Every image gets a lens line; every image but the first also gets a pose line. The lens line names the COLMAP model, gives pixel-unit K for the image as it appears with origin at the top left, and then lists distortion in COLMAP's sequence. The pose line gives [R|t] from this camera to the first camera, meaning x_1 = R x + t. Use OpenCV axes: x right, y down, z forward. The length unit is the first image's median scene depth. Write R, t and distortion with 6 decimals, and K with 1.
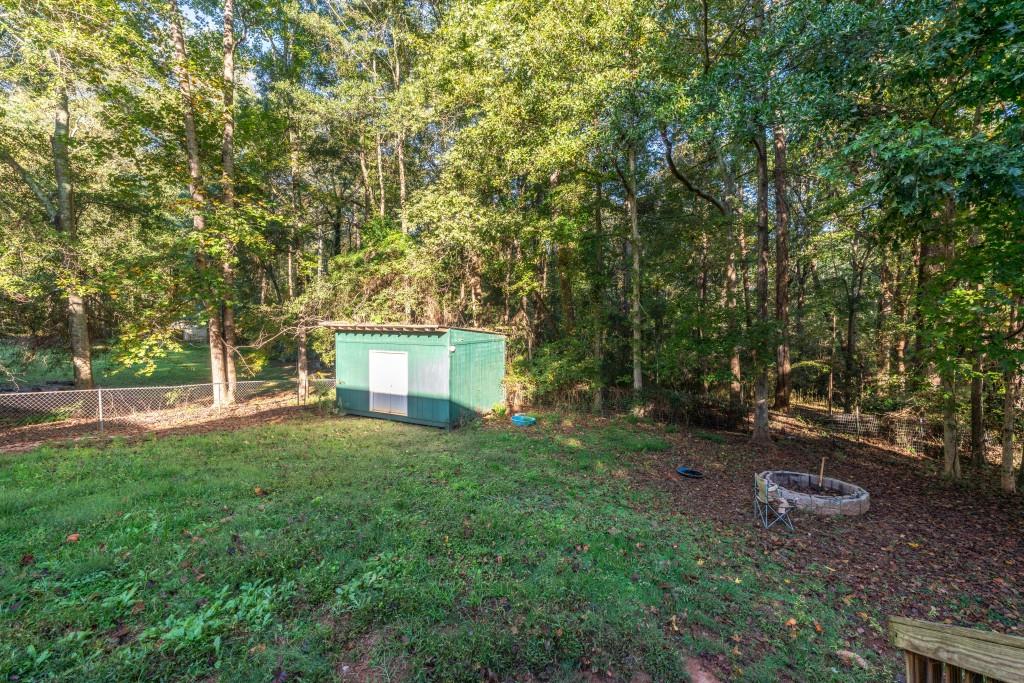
lens RADIAL K [[418.9, 0, 514.4], [0, 418.9, 339.6], [0, 0, 1]] dist [0.000500, 0.000165]
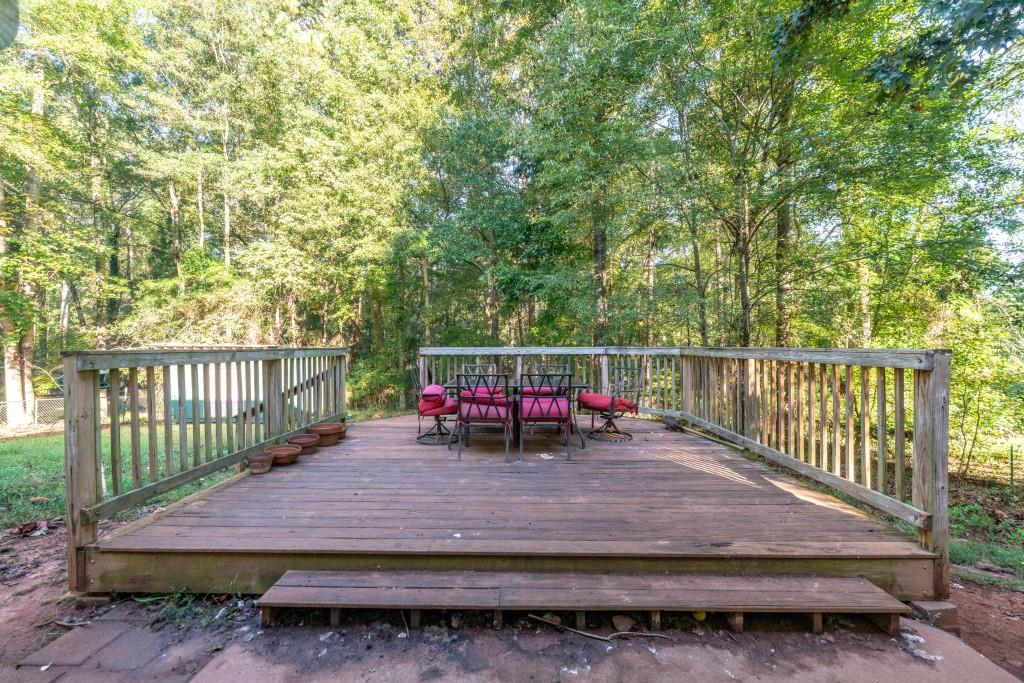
lens RADIAL K [[418.9, 0, 516.4], [0, 418.9, 339.5], [0, 0, 1]] dist [0.000500, 0.000165]
pose [[0.909285, 0.003331, 0.416161, -0.025935], [0.021349, 0.998278, -0.054635, 0.027367], [-0.415626, 0.058563, 0.907648, -0.387545]]
